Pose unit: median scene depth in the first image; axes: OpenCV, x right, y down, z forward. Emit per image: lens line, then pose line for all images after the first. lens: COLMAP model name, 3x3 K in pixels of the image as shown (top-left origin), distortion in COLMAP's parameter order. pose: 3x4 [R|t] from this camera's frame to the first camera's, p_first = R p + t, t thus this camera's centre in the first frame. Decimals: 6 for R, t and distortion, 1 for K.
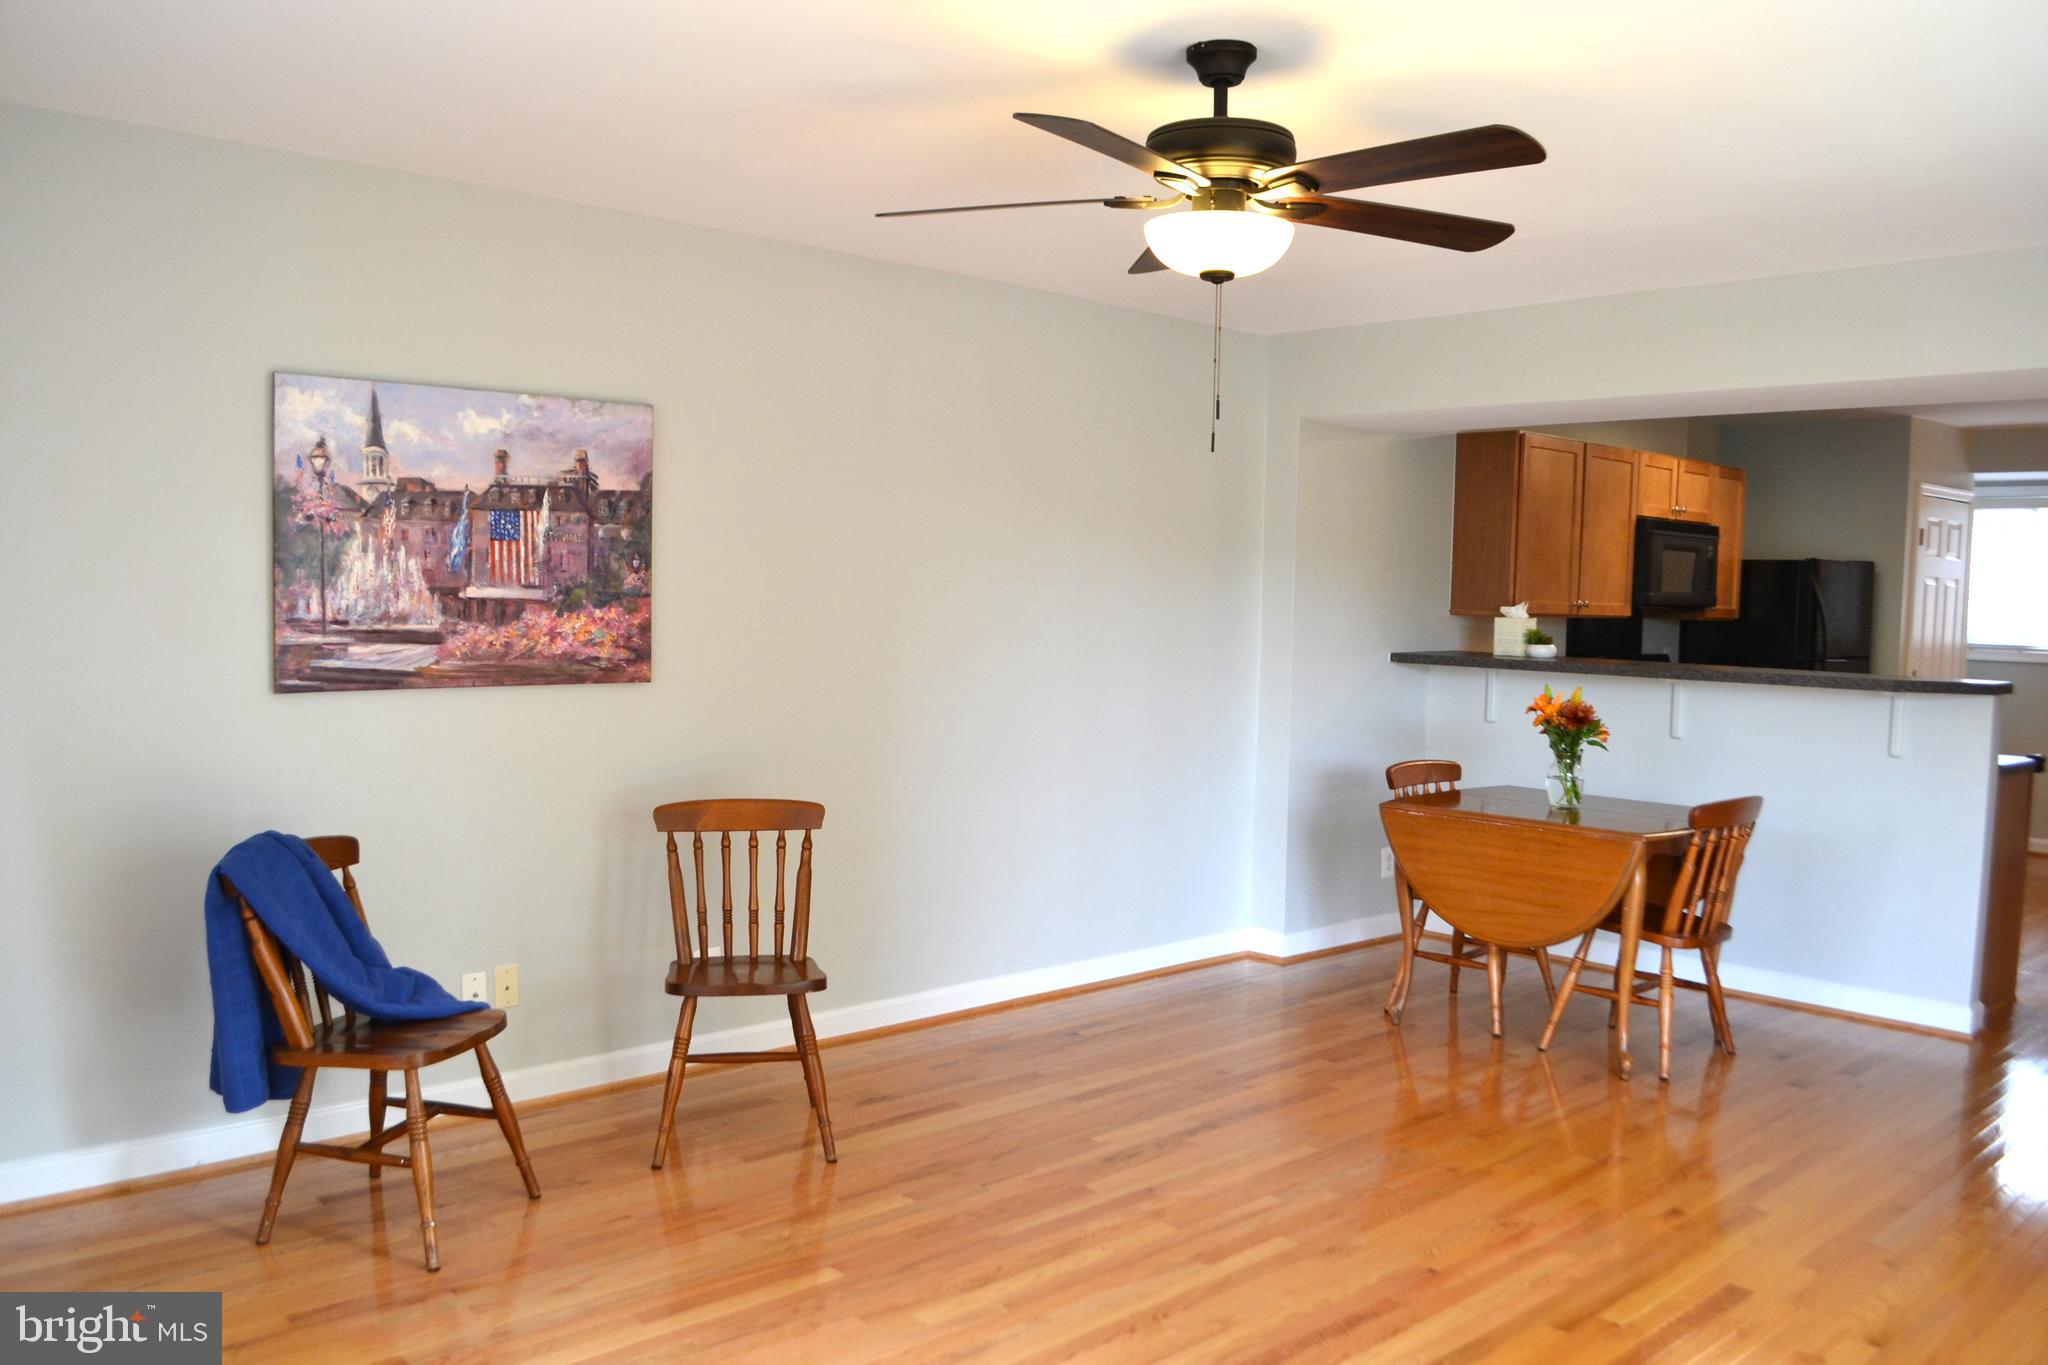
lens RADIAL K [[1636.3, 0, 1031.7], [0, 1636.3, 715.9], [0, 0, 1]] dist [-0.081316, 0.006369]
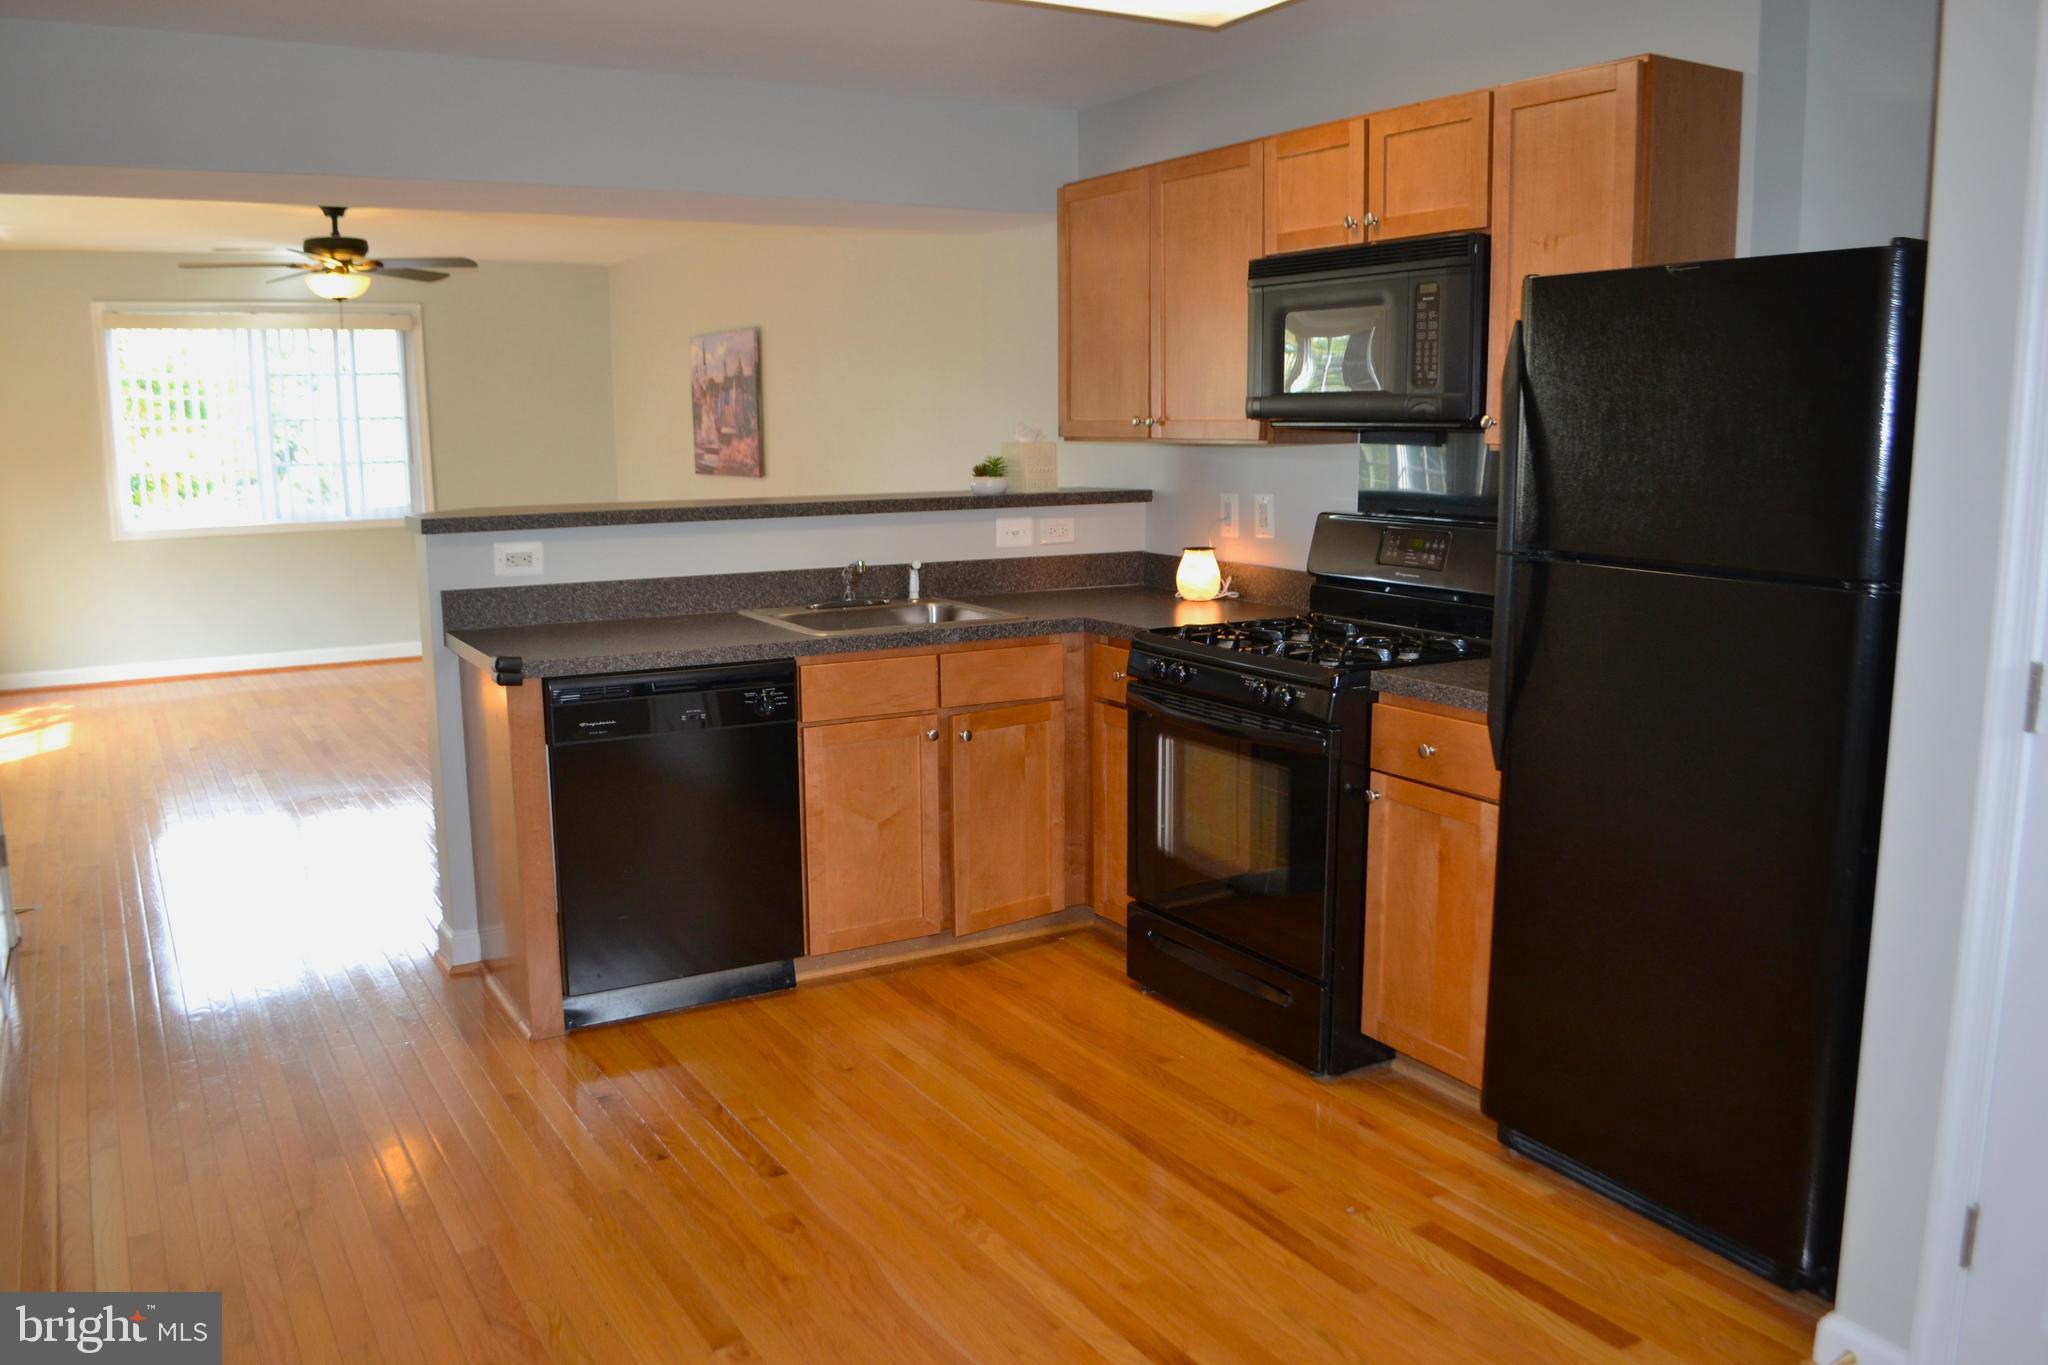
lens RADIAL K [[1636.3, 0, 1031.7], [0, 1636.3, 715.9], [0, 0, 1]] dist [-0.081316, 0.006369]
pose [[-0.202057, 0.156709, -0.966755, 1.602767], [-0.074014, 0.981849, 0.174625, -0.105905], [0.976573, 0.106838, -0.186791, 1.742572]]
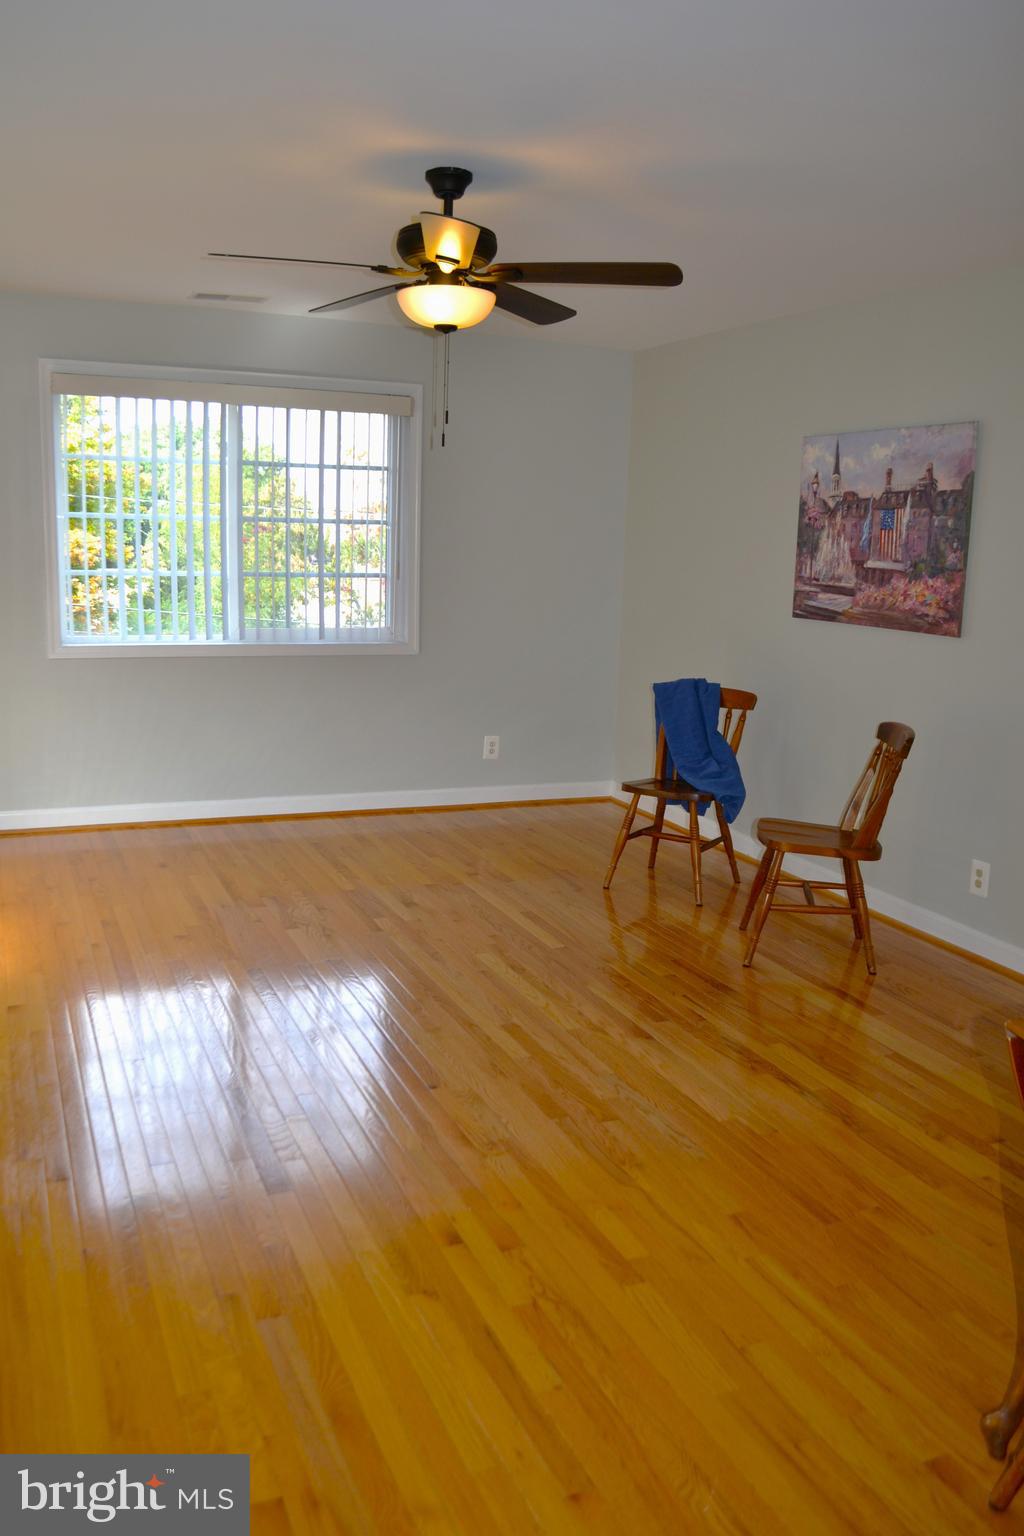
lens RADIAL K [[1231.5, 0, 490.4], [0, 1231.5, 766.0], [0, 0, 1]] dist [-0.060751, -0.001947]
pose [[-0.345041, 0.139645, -0.928141, 0.842621], [-0.115916, 0.974960, 0.189782, -0.064563], [0.931402, 0.173069, -0.320214, 1.018848]]
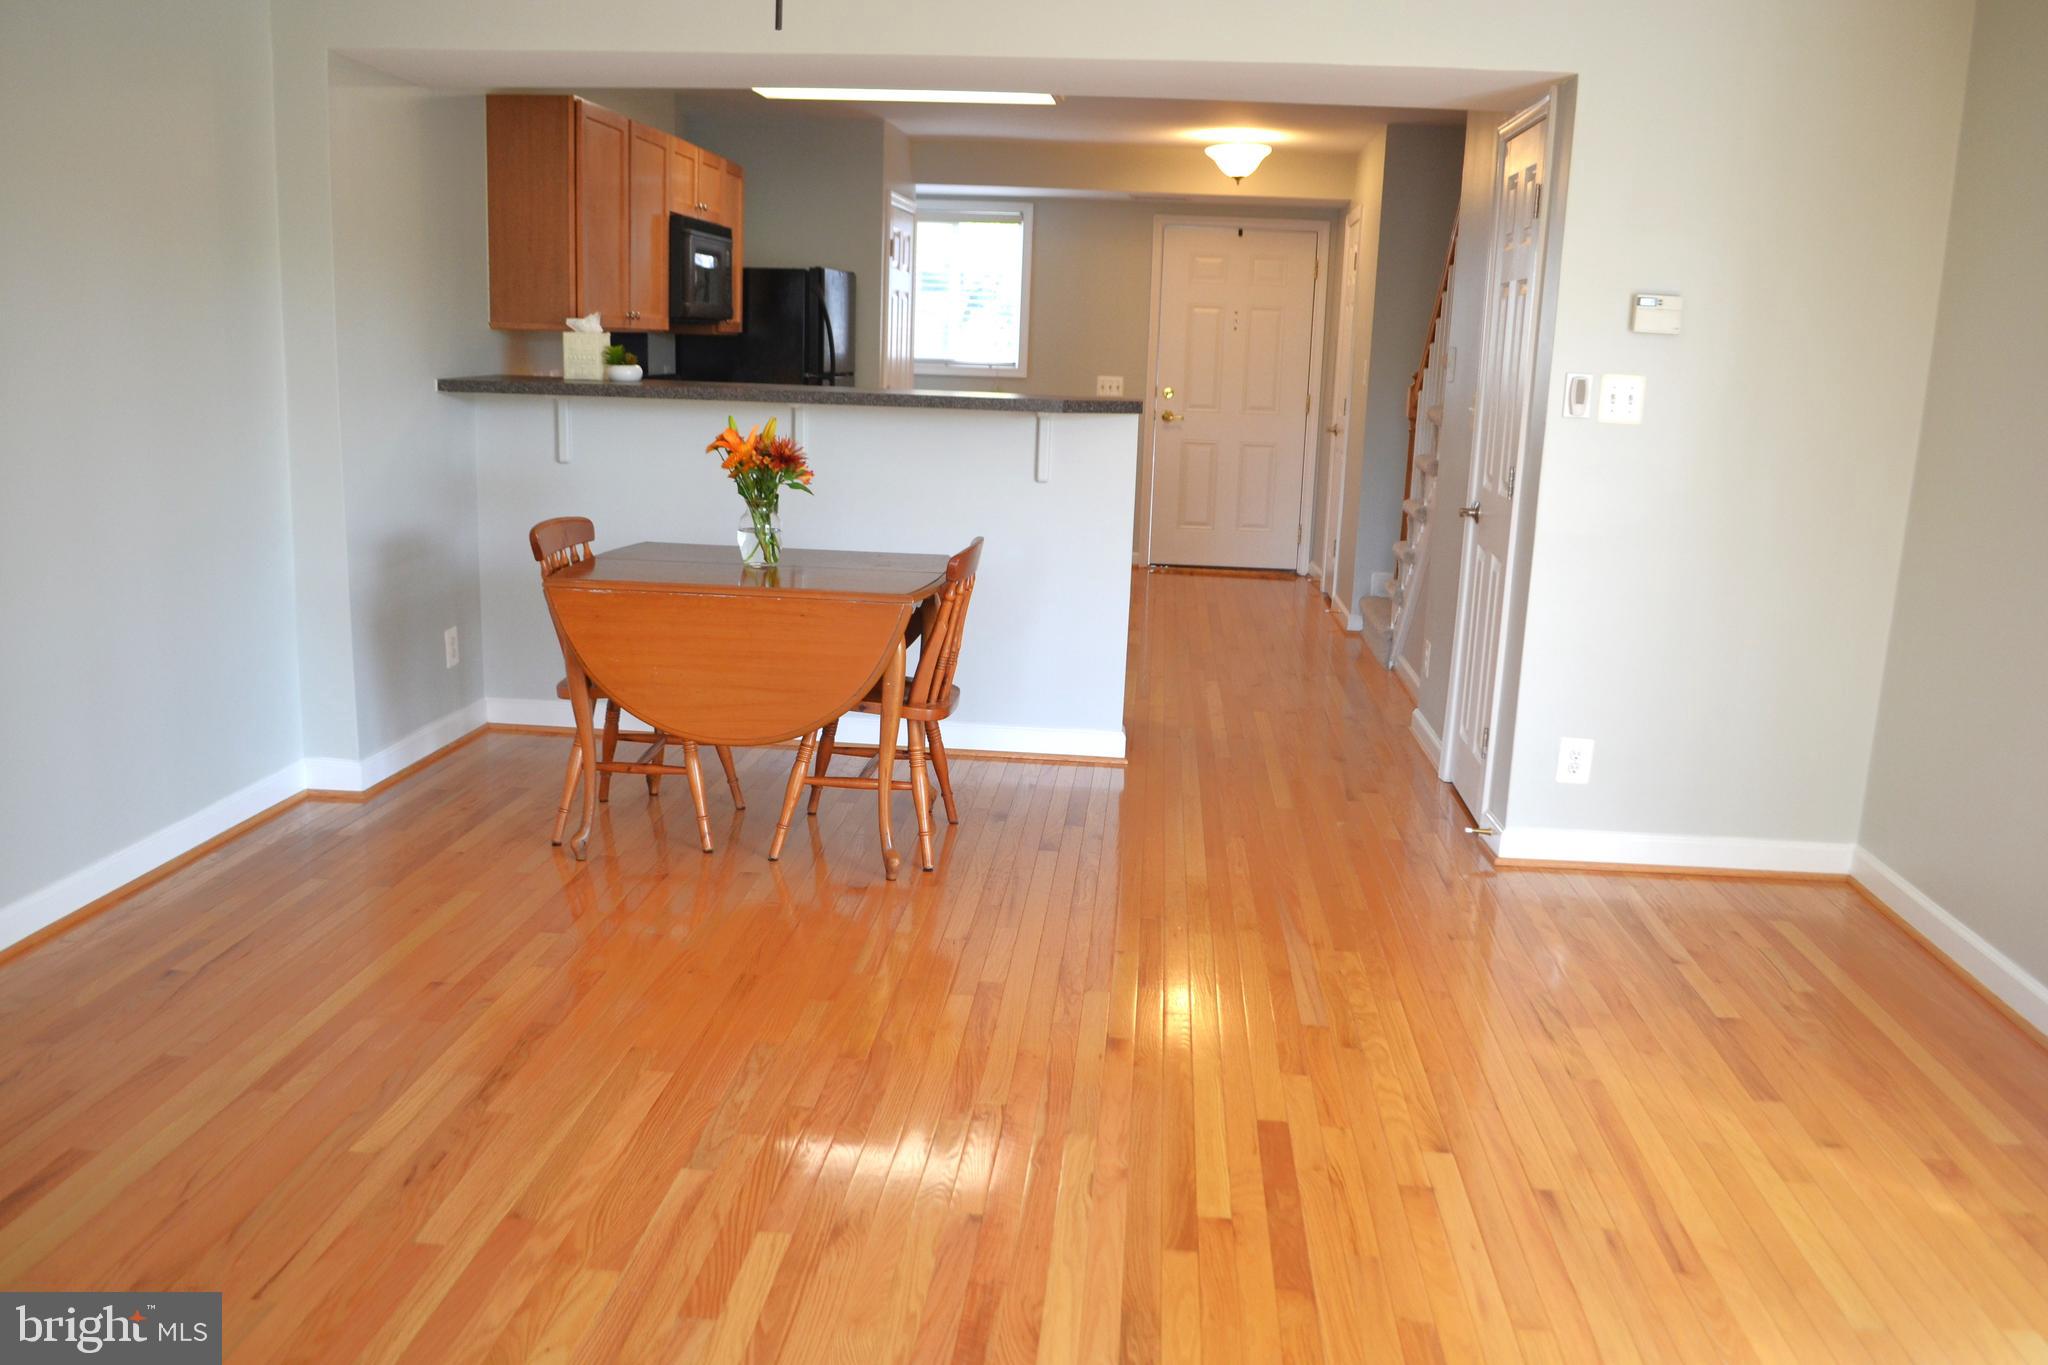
lens RADIAL K [[1636.3, 0, 1031.7], [0, 1636.3, 715.9], [0, 0, 1]] dist [-0.081316, 0.006369]
pose [[0.734382, -0.148484, 0.662295, -0.157277], [0.032651, 0.982376, 0.184041, -0.020537], [-0.677950, -0.113532, 0.726288, 0.356410]]
